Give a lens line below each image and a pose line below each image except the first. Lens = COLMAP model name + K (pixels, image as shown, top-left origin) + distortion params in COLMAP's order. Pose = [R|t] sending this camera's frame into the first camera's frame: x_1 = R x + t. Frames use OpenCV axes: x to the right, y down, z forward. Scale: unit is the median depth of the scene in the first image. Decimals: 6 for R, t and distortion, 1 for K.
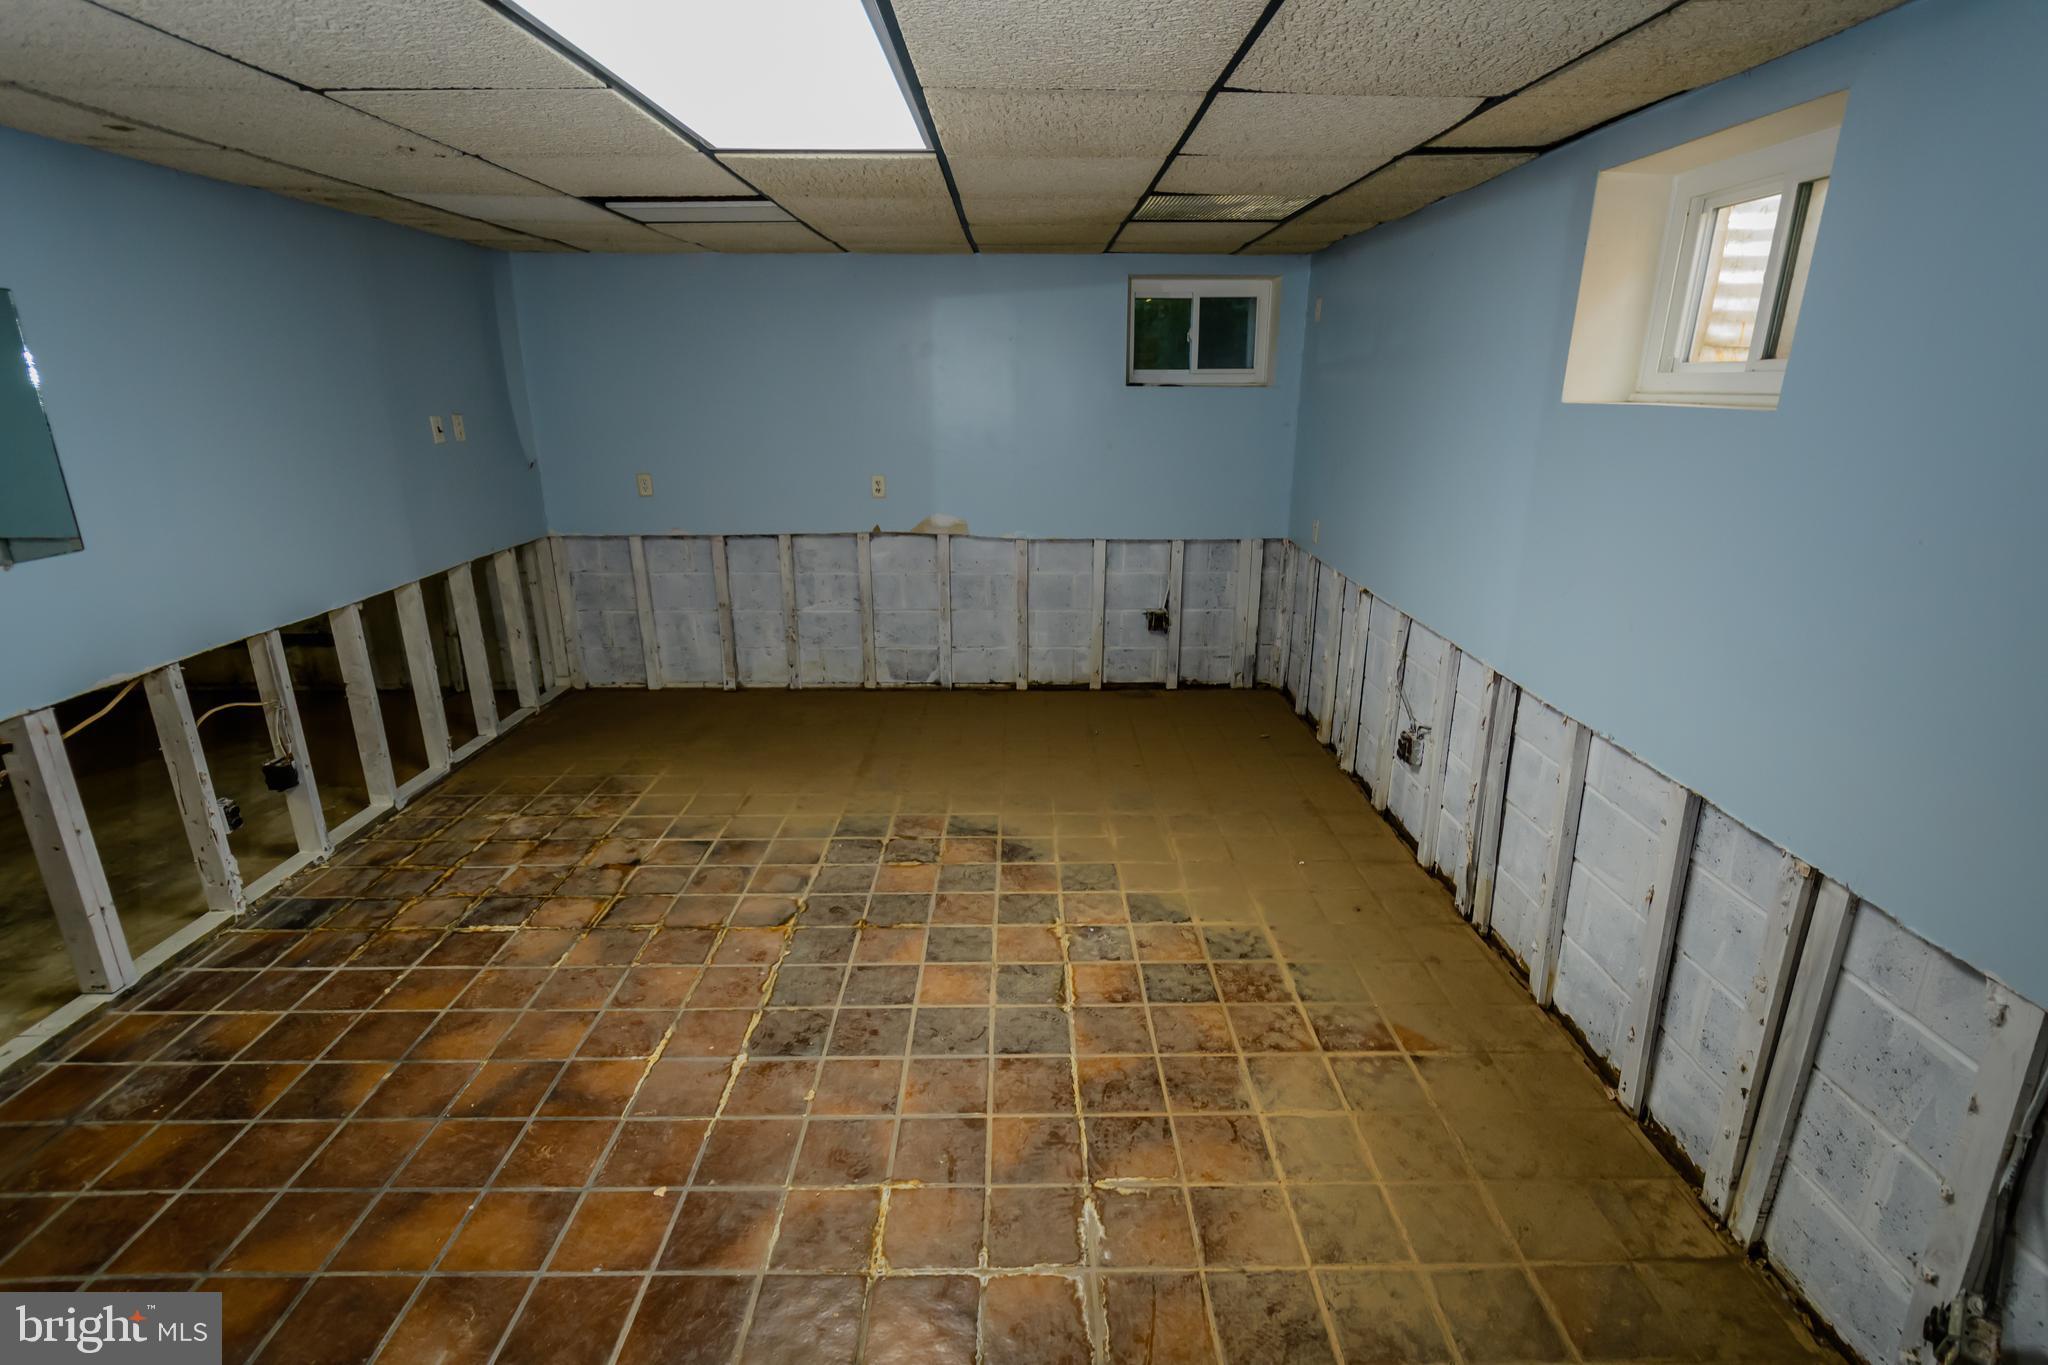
lens RADIAL K [[988.9, 0, 1028.2], [0, 988.9, 687.2], [0, 0, 1]] dist [-0.000038, -0.001002]
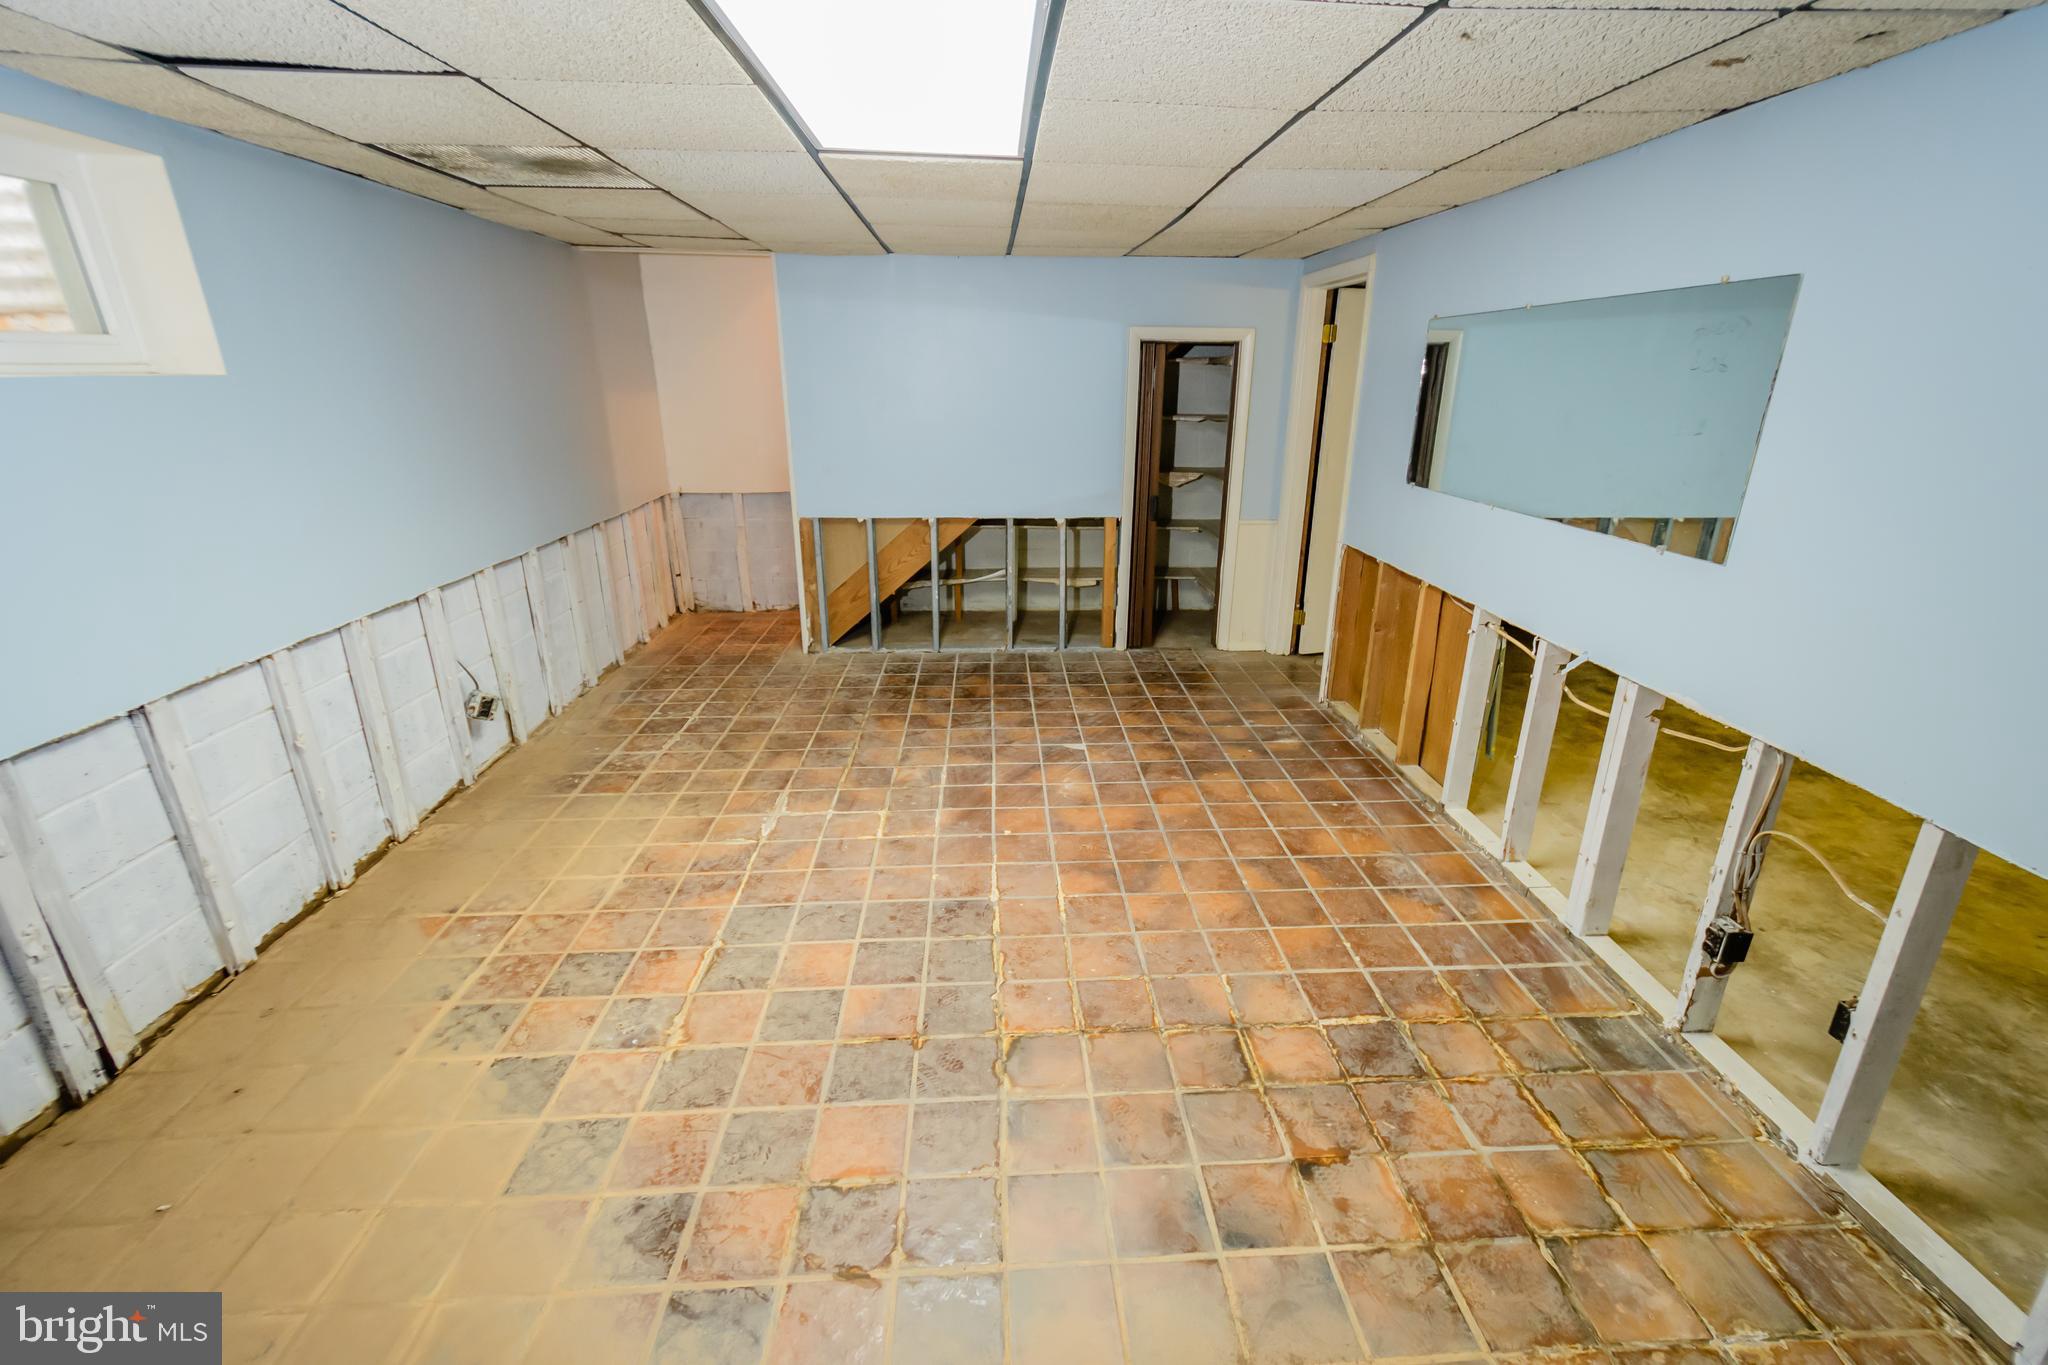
lens RADIAL K [[879.3, 0, 1038.5], [0, 879.3, 683.4], [0, 0, 1]] dist [0.002138, 0.000013]
pose [[-0.998432, 0.001727, -0.055955, -0.262197], [-0.032030, 0.802139, 0.596278, -0.501475], [0.045913, 0.597135, -0.800826, 1.626373]]
